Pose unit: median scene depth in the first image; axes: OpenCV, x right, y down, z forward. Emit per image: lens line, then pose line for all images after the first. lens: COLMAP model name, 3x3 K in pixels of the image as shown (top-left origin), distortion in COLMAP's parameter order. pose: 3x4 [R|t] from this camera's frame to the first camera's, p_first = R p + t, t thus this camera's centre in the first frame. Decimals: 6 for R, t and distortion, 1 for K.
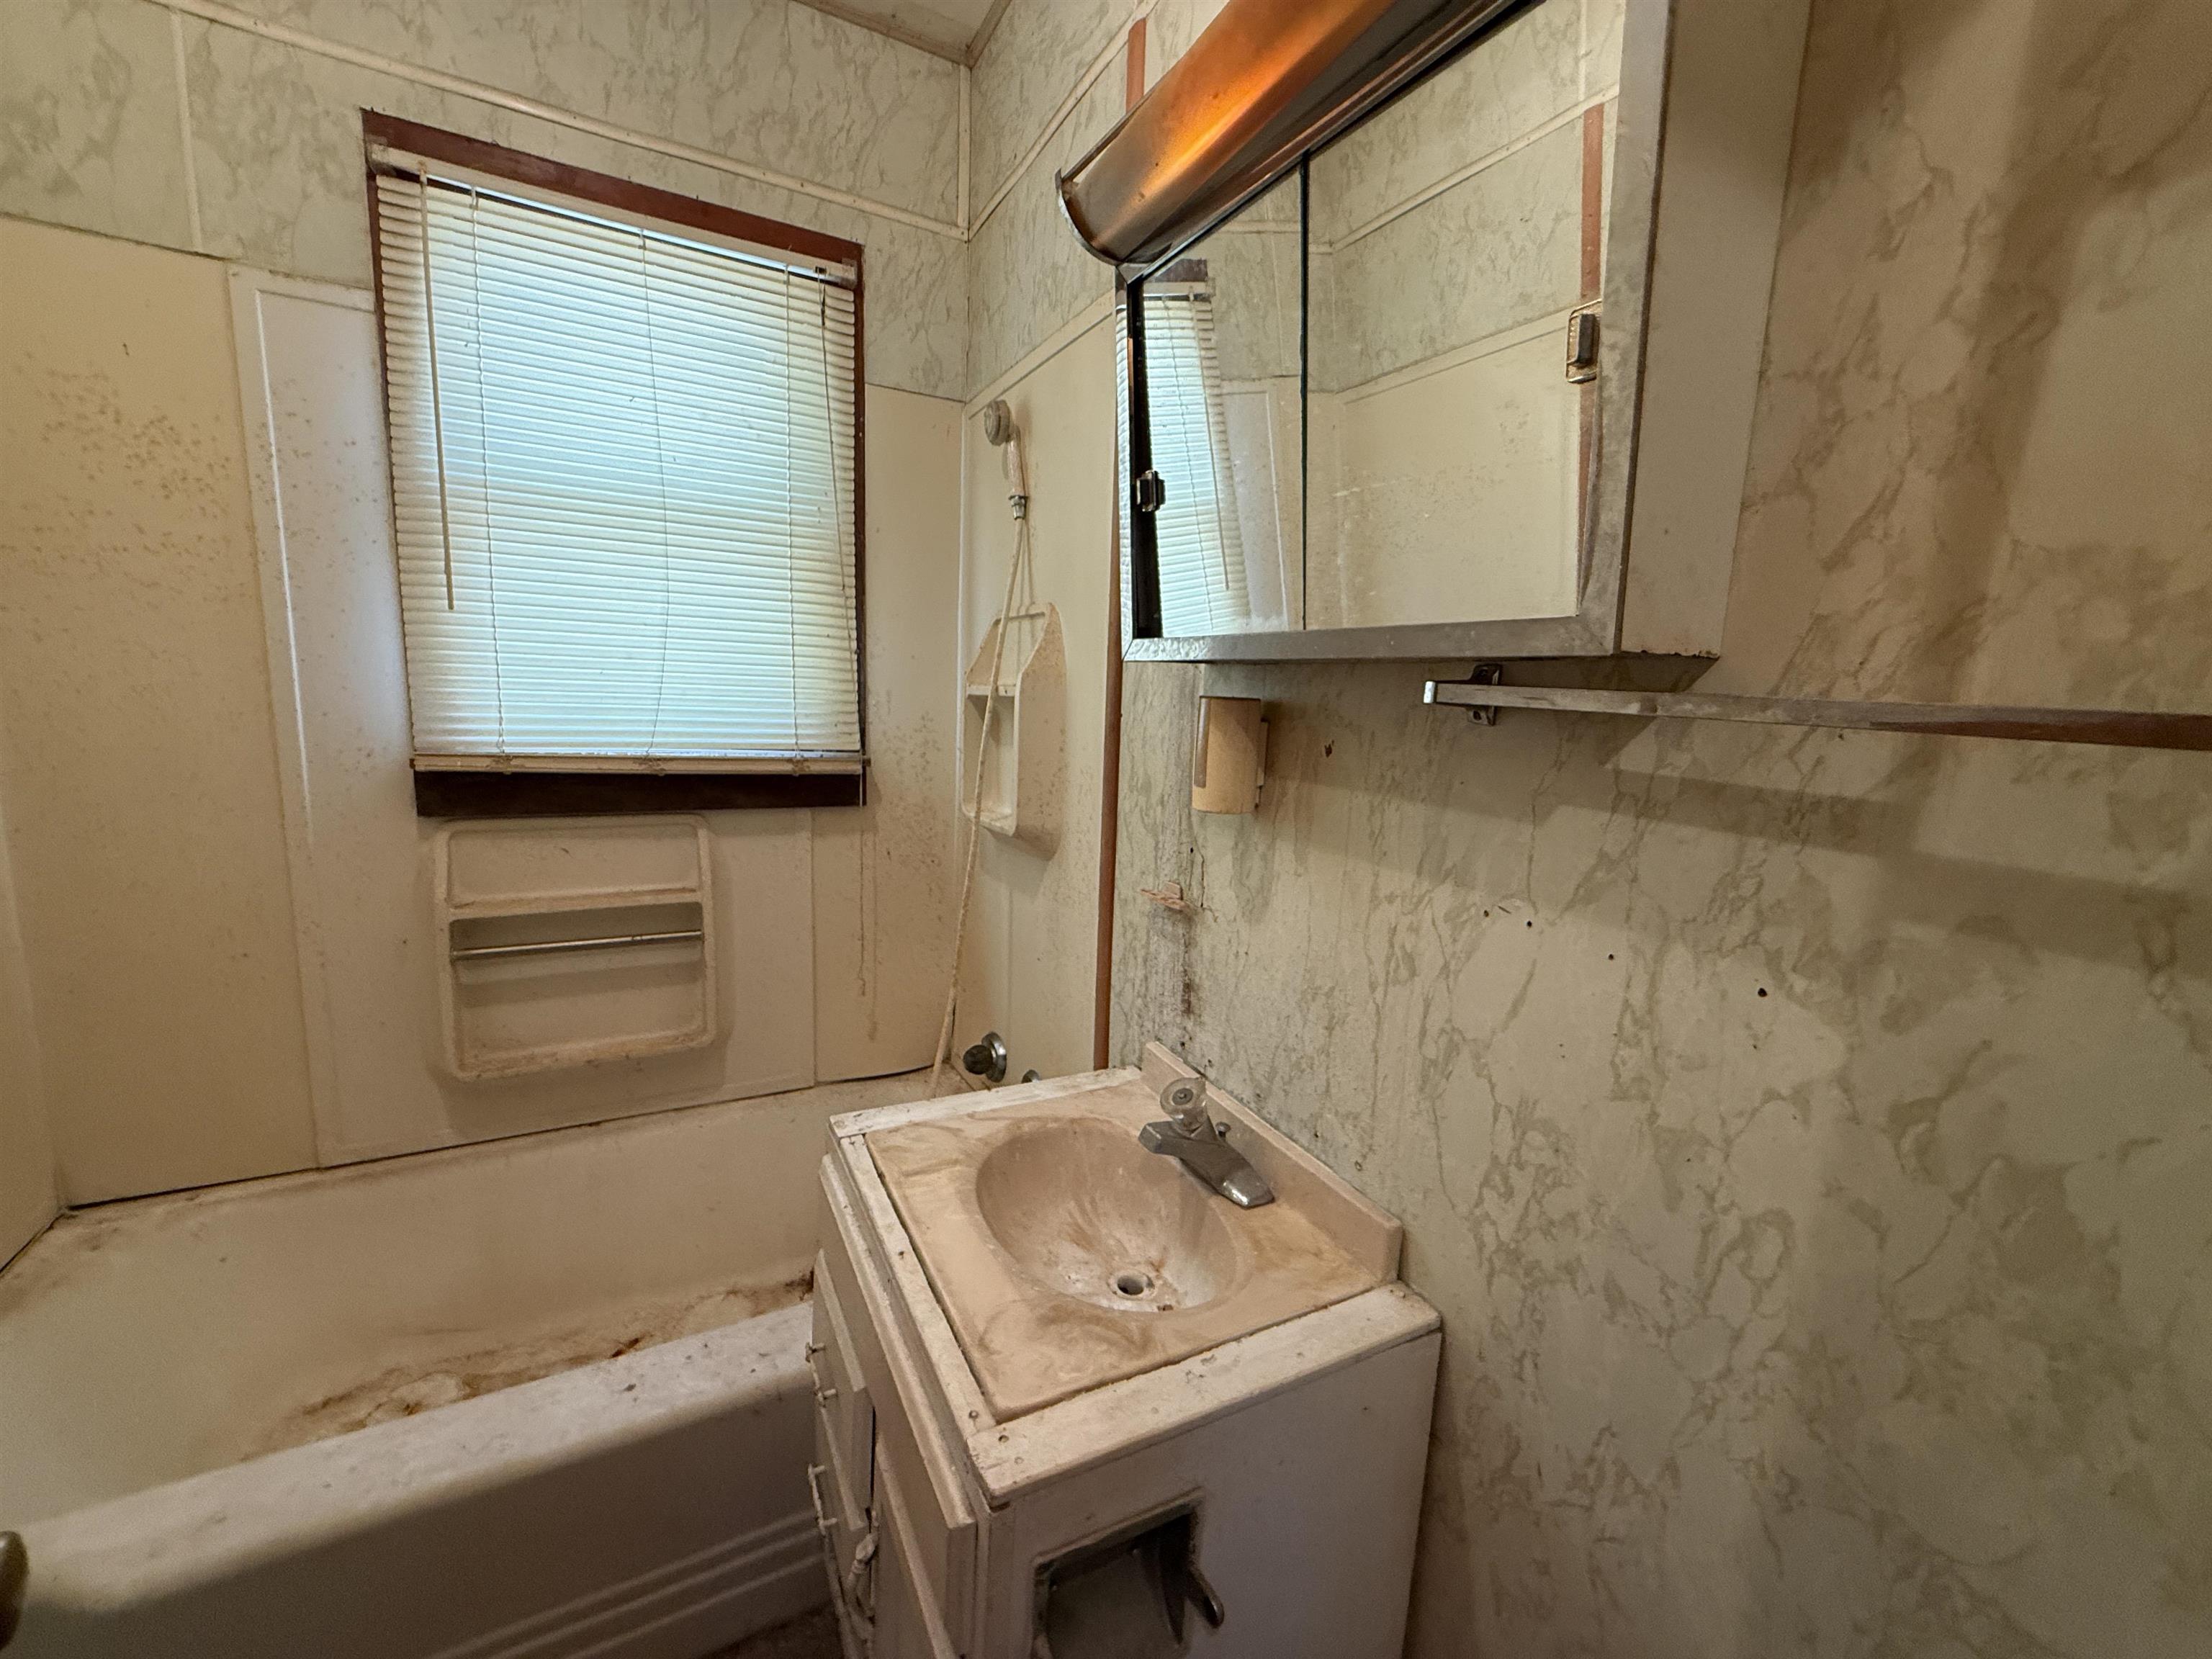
lens RADIAL K [[881.1, 0, 1095.7], [0, 881.1, 822.6], [0, 0, 1]] dist [-0.001372, -0.000497]
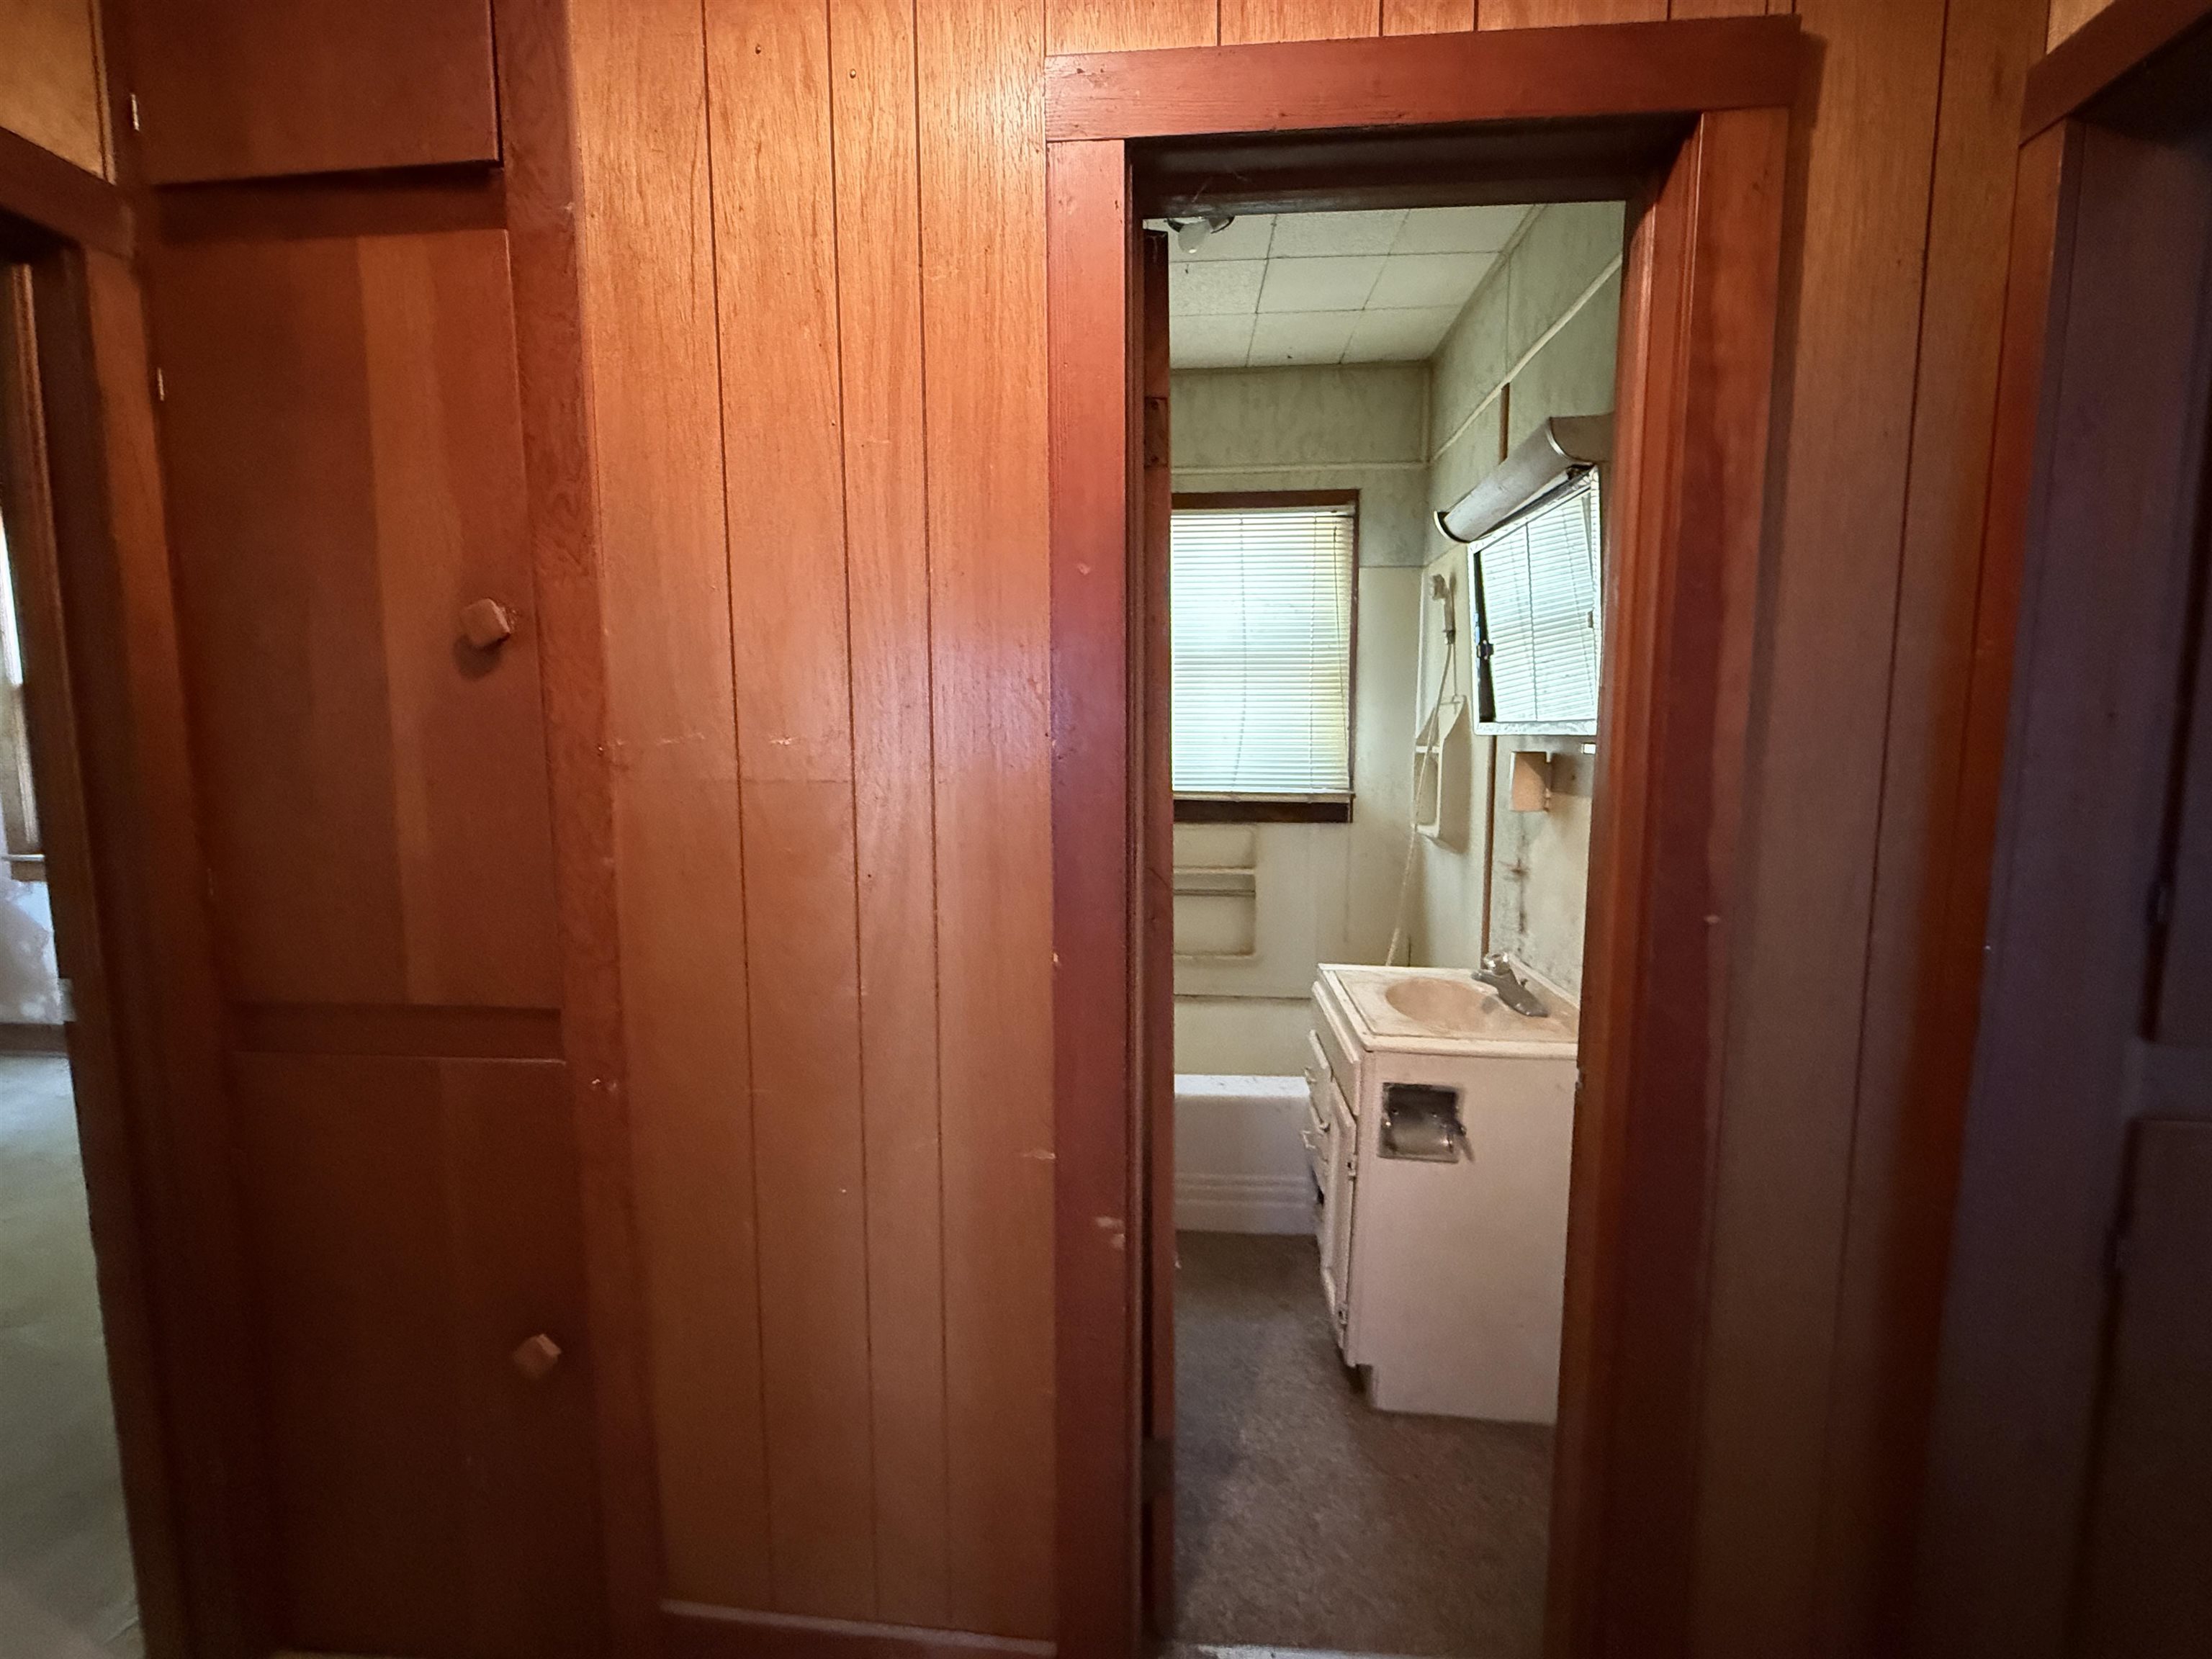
lens RADIAL K [[881.1, 0, 1095.7], [0, 881.1, 822.6], [0, 0, 1]] dist [-0.001372, -0.000497]
pose [[0.838558, 0.010396, -0.544713, 0.279182], [-0.048142, 0.997321, -0.055078, 0.112581], [0.542681, 0.072410, 0.836812, -0.753684]]
